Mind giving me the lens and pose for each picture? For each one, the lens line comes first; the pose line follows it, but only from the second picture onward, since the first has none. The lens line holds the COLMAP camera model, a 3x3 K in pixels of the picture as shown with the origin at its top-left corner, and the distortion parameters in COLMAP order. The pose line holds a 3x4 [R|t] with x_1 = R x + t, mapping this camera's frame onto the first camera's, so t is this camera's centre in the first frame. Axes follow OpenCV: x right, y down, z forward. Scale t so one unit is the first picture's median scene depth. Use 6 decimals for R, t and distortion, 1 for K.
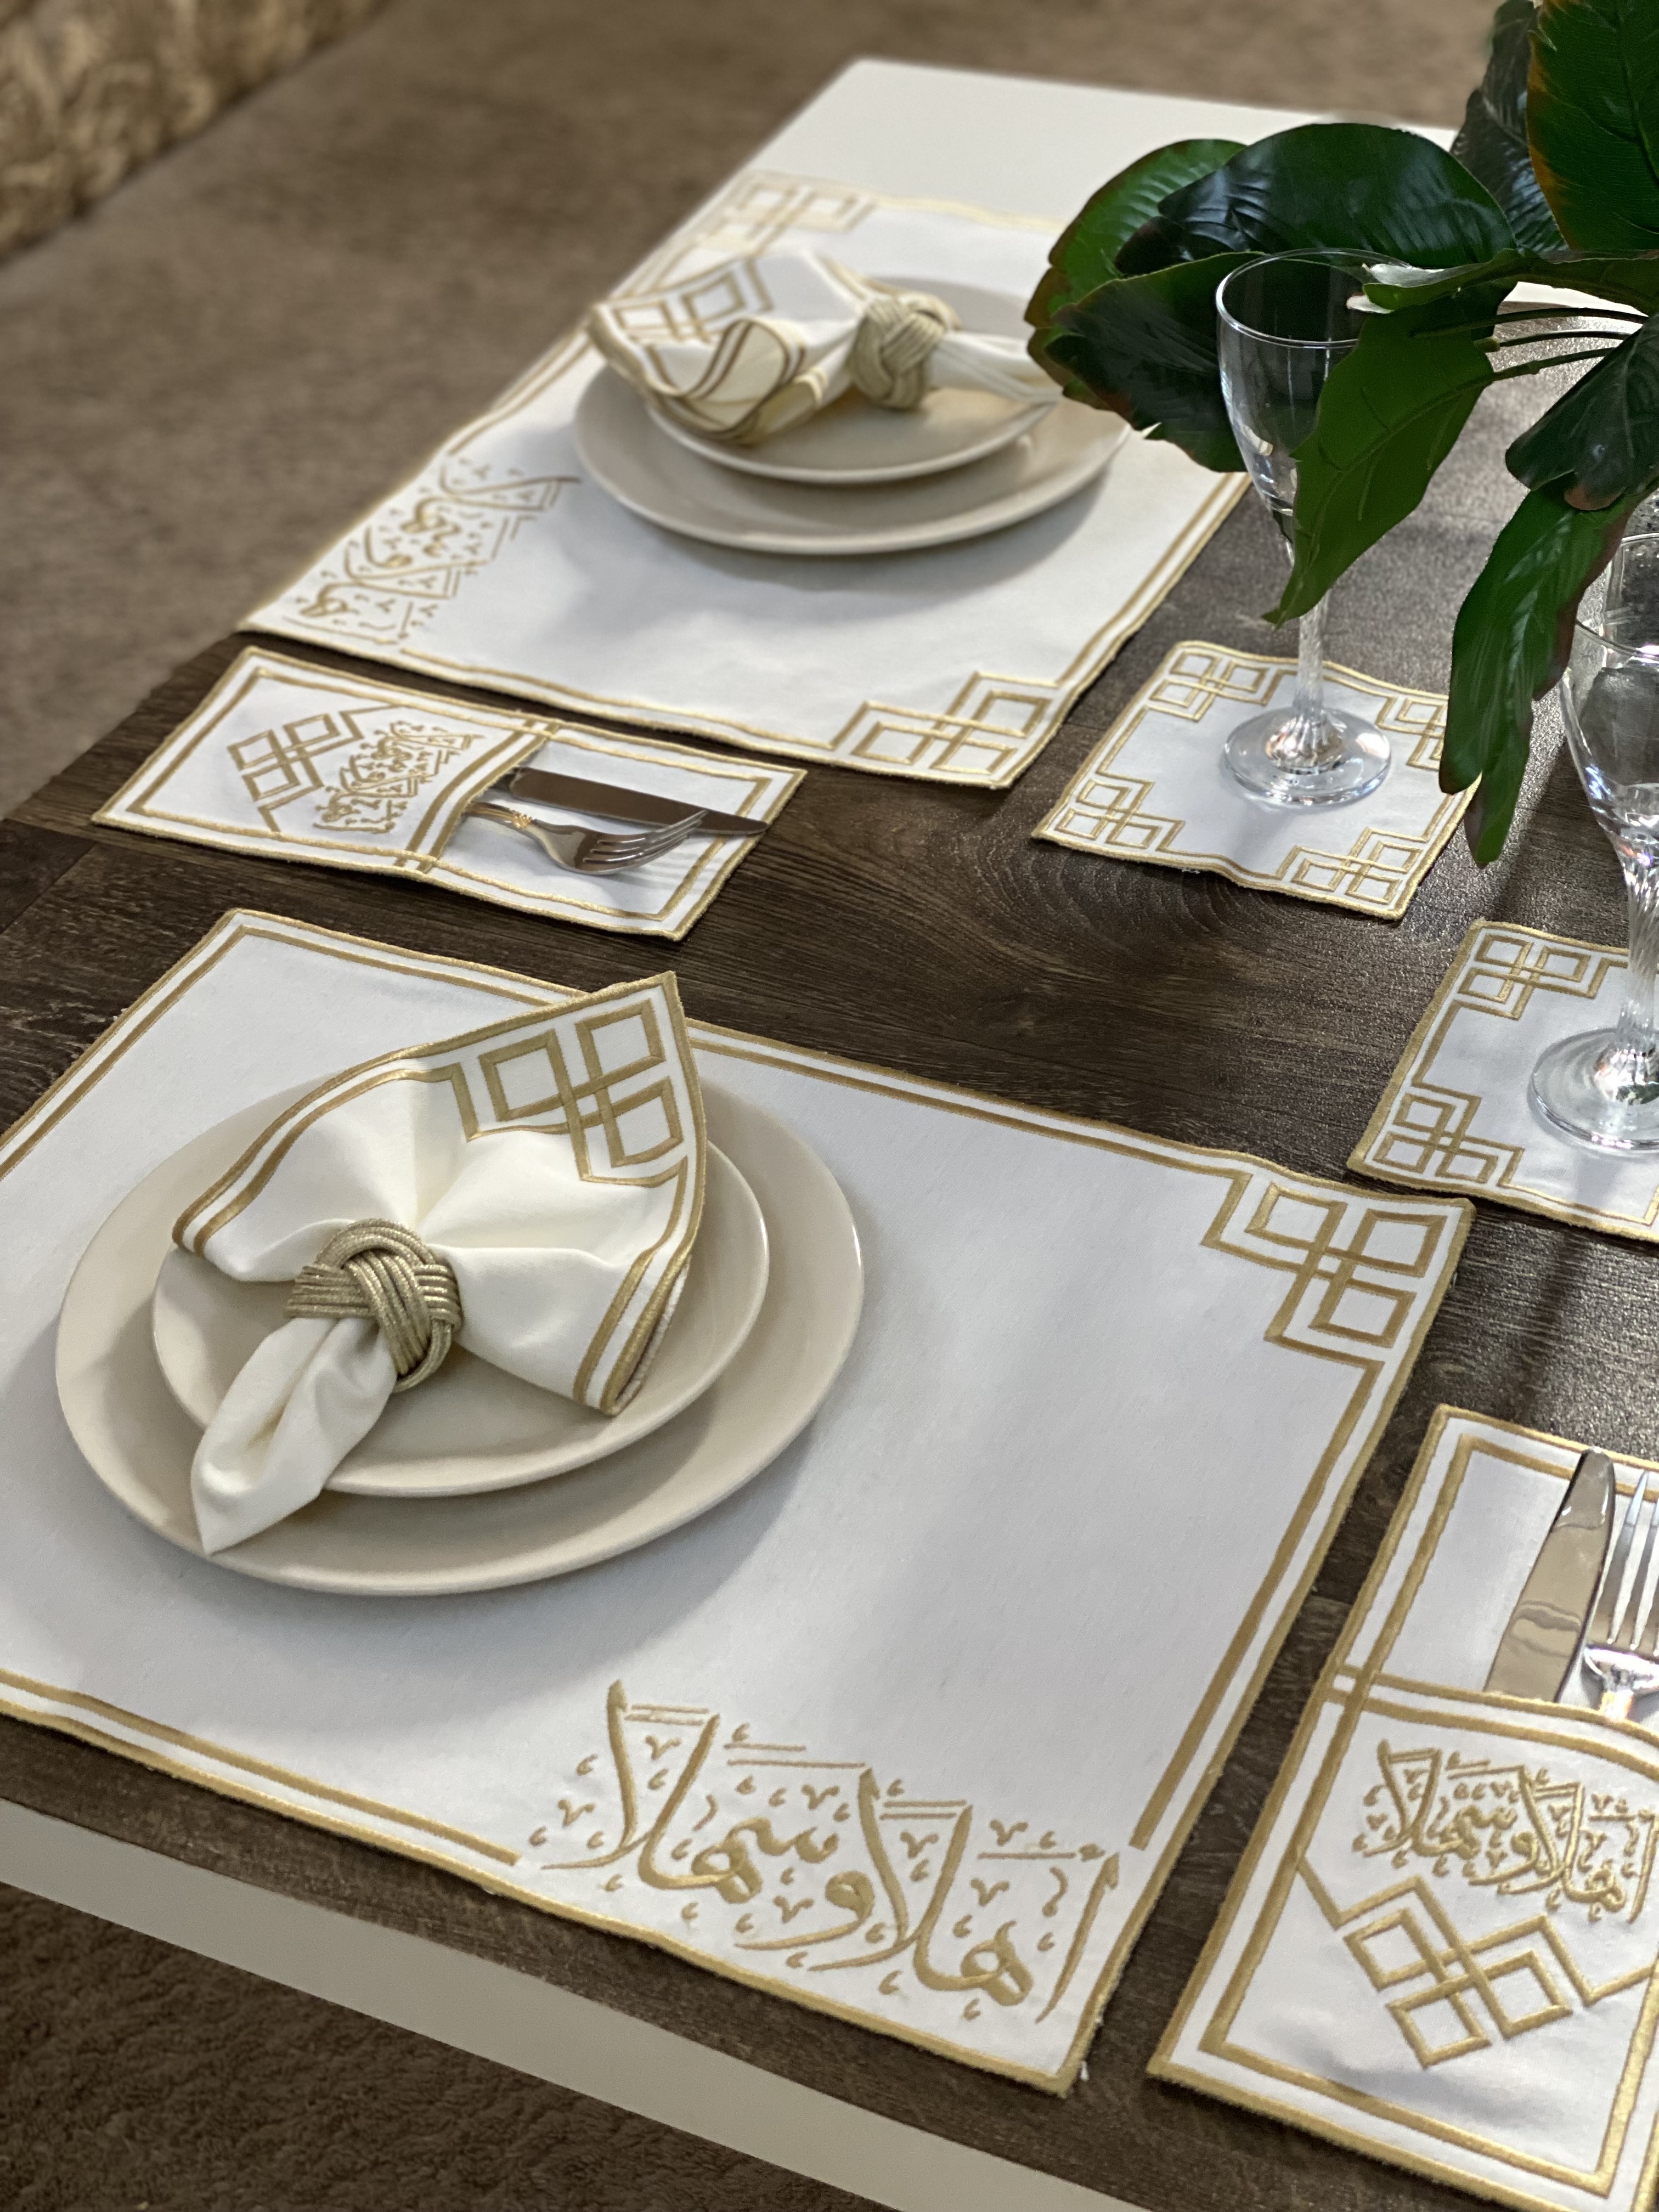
lens RADIAL K [[3363.9, 0, 831.2], [0, 3363.9, 1041.3], [0, 0, 1]] dist [0.210363, -0.591528]
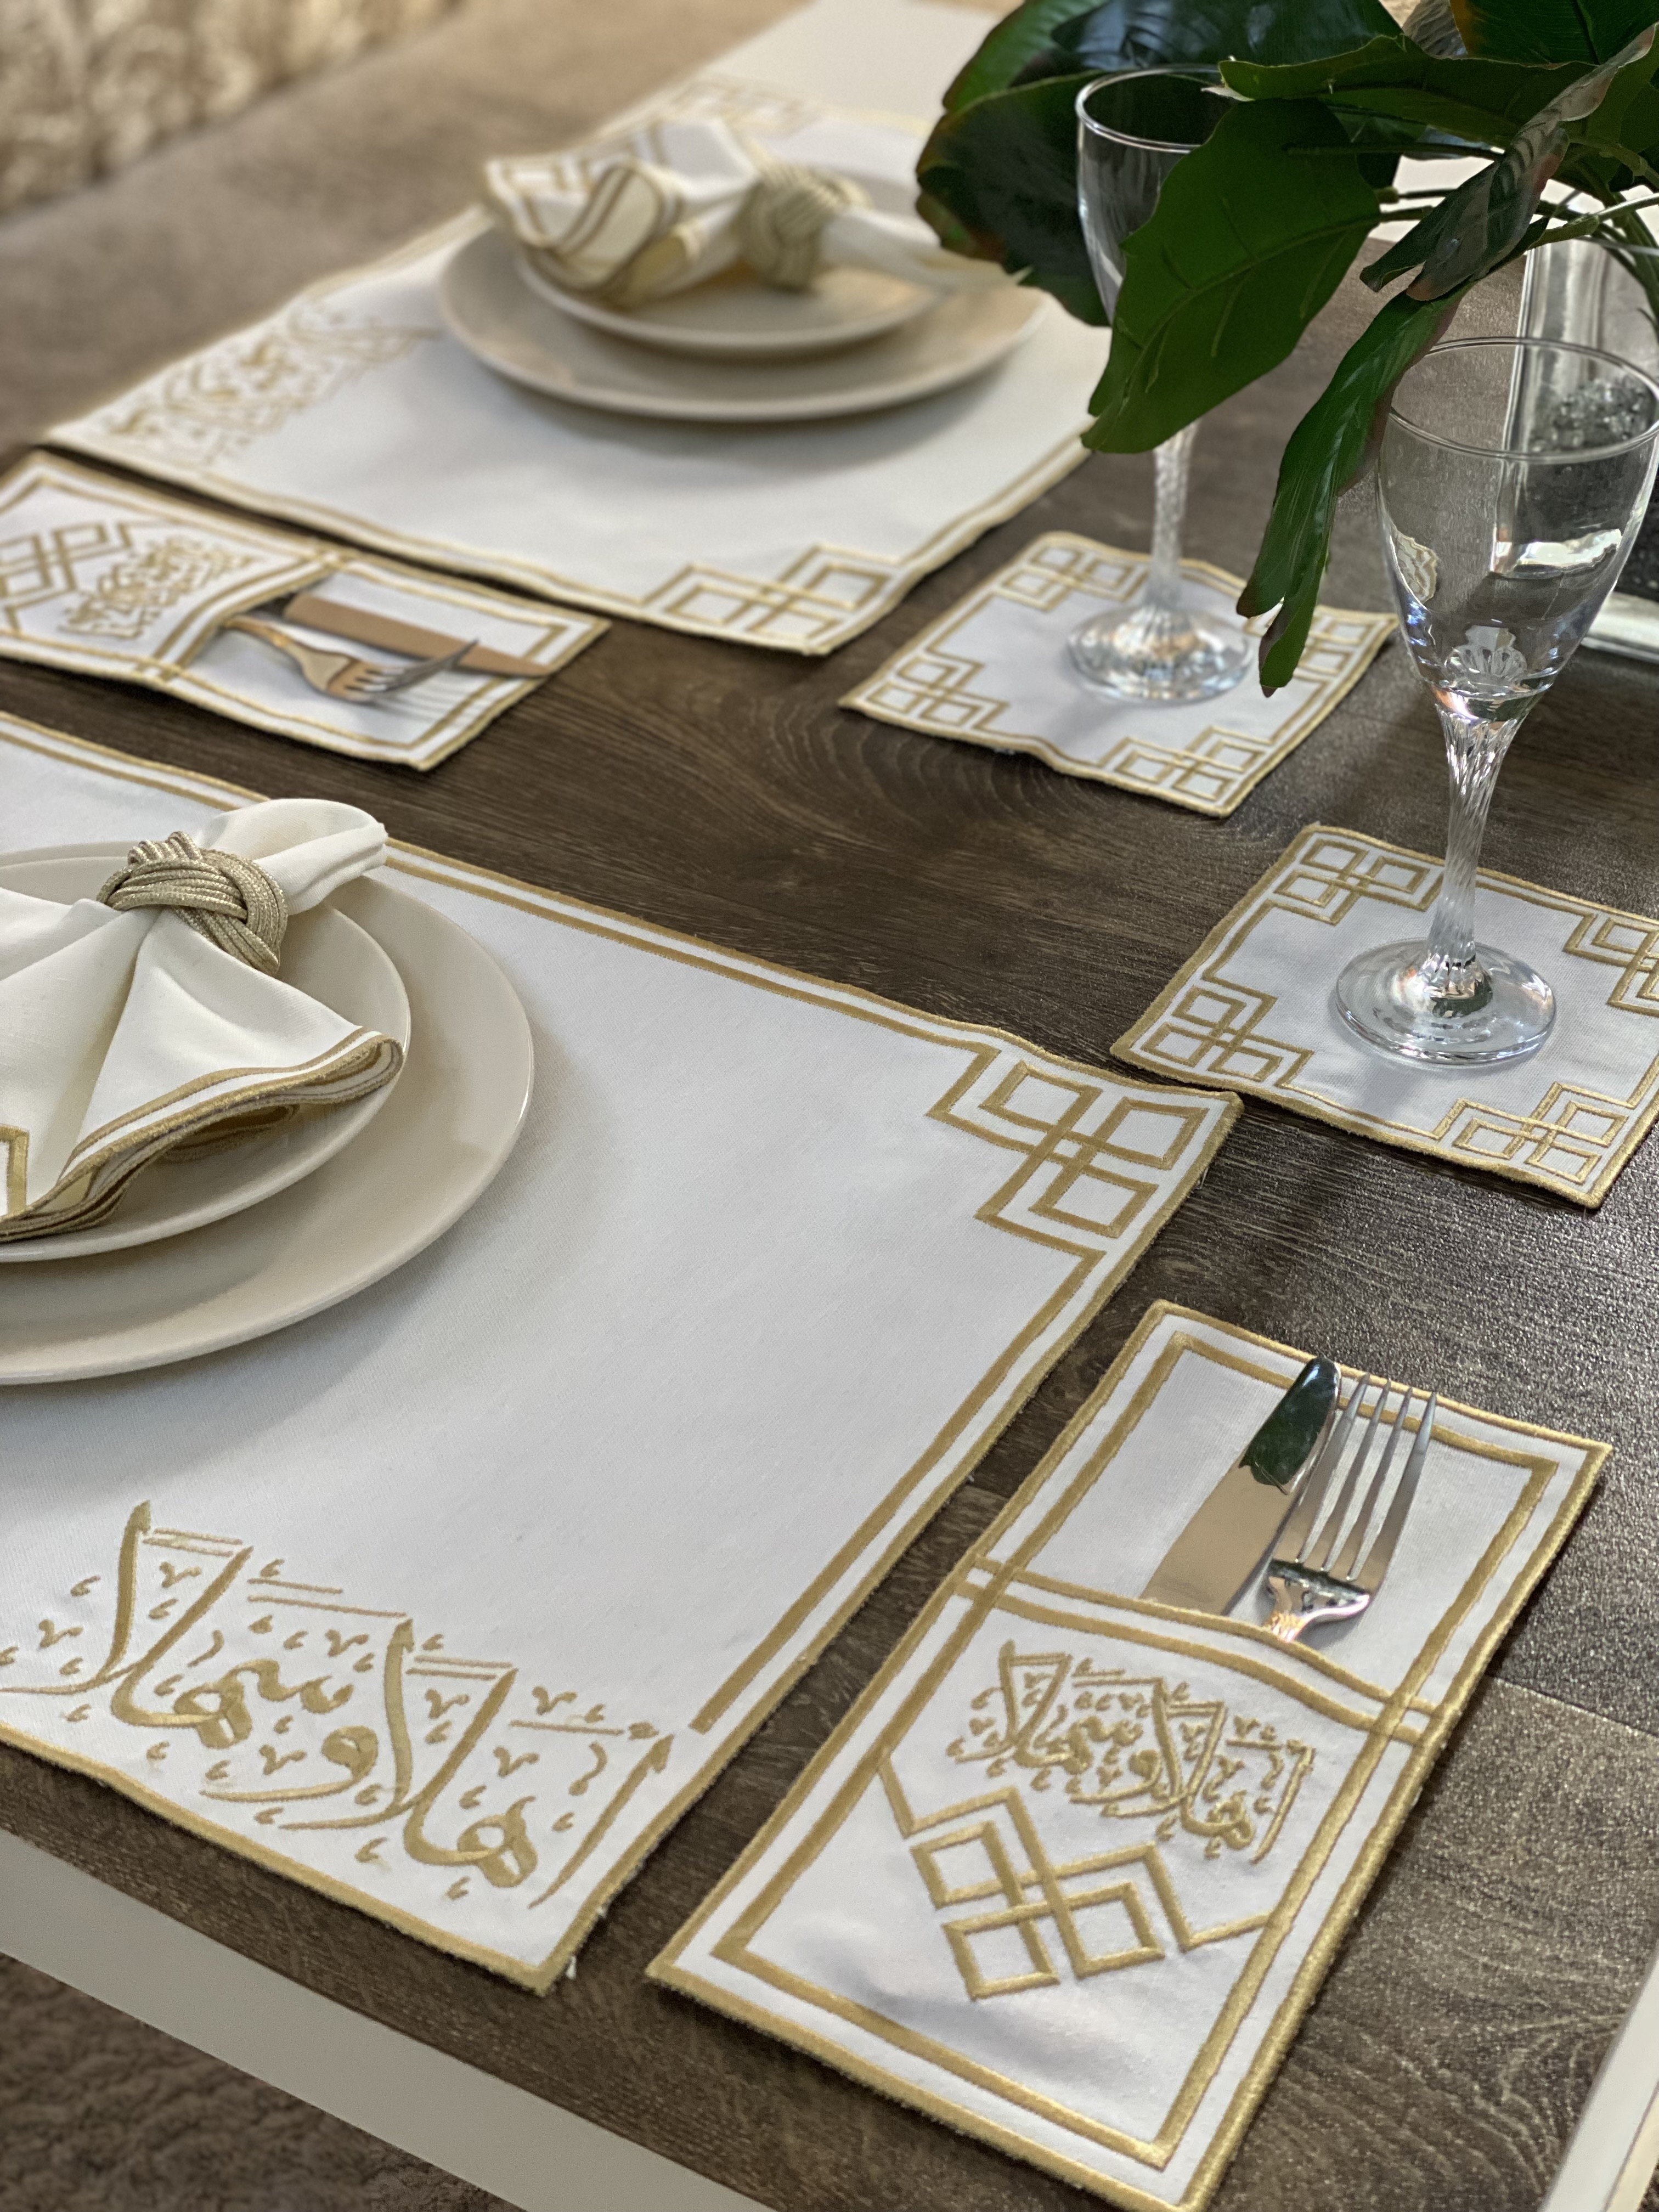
lens RADIAL K [[3299.9, 0, 837.3], [0, 3299.9, 1106.1], [0, 0, 1]] dist [0.151418, -0.216769]
pose [[0.994523, 0.094409, -0.044842, 0.123887], [-0.096561, 0.994143, -0.048539, 0.100830], [0.039997, 0.052604, 0.997814, 0.144534]]
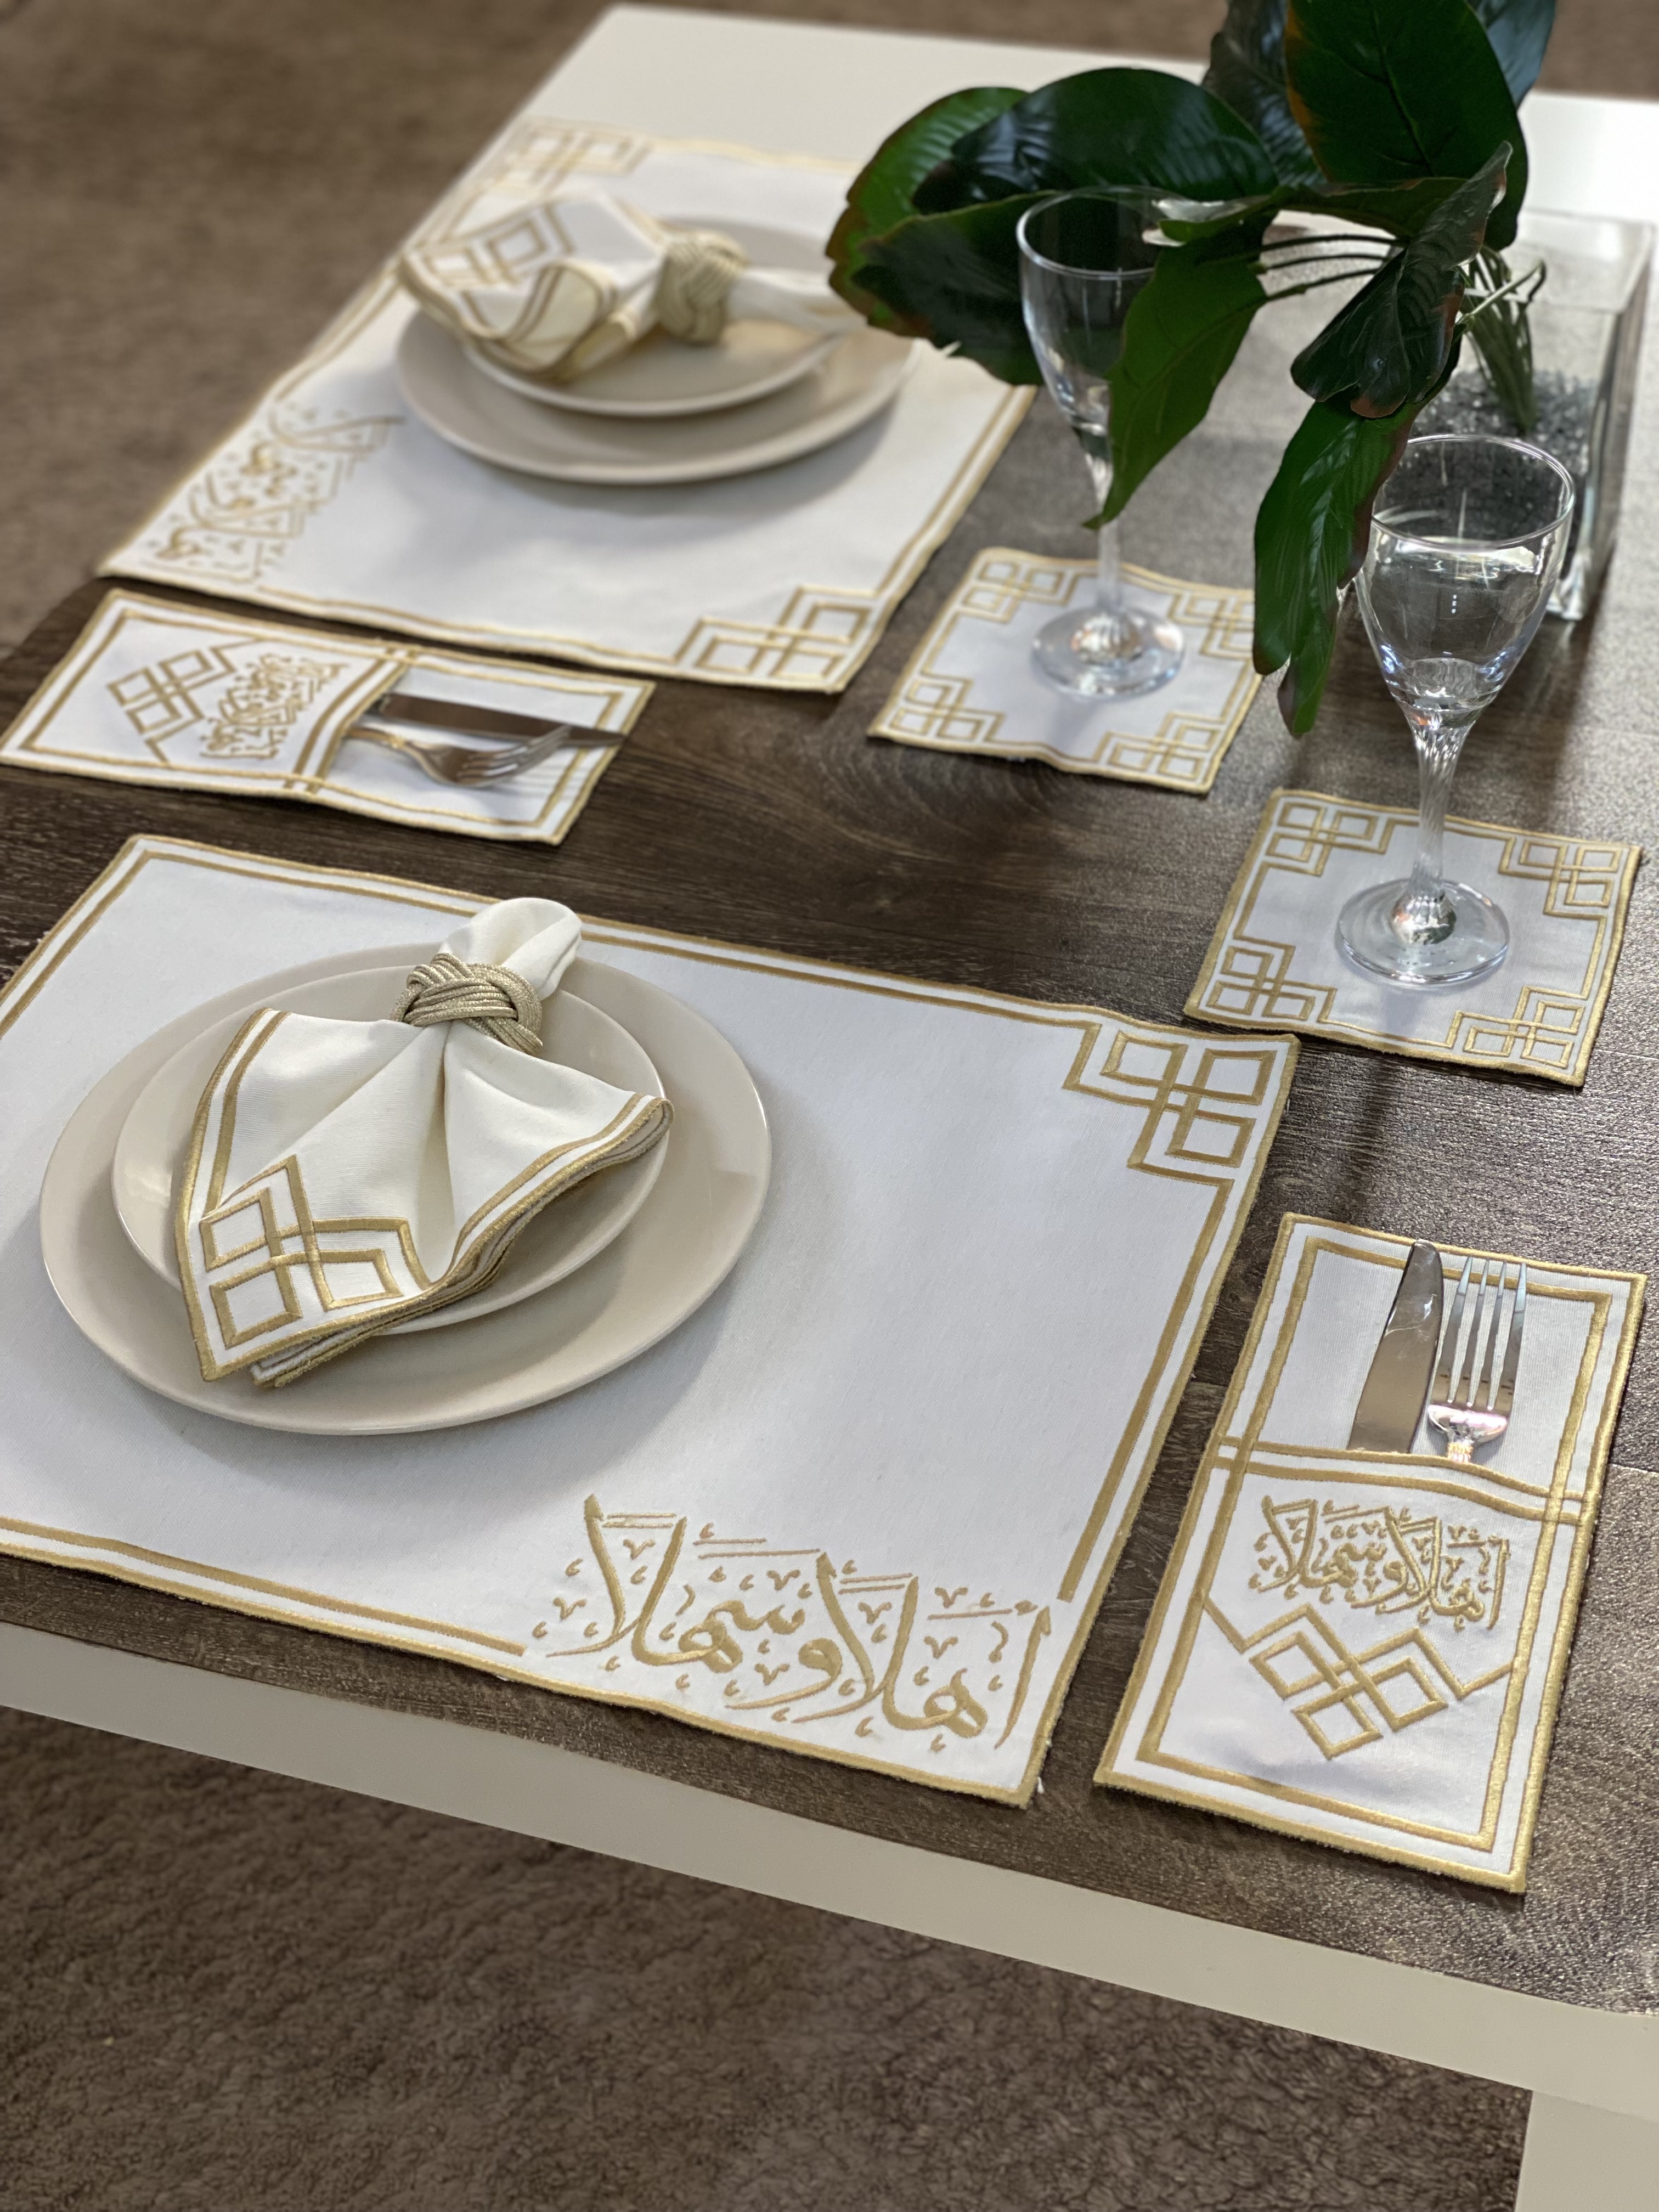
lens RADIAL K [[3428.5, 0, 798.8], [0, 3428.5, 1067.5], [0, 0, 1]] dist [0.153567, -0.064220]
pose [[0.994224, -0.055420, 0.091910, -0.081795], [0.052808, 0.998135, 0.030620, 0.013619], [-0.093436, -0.025589, 0.995296, -0.126077]]
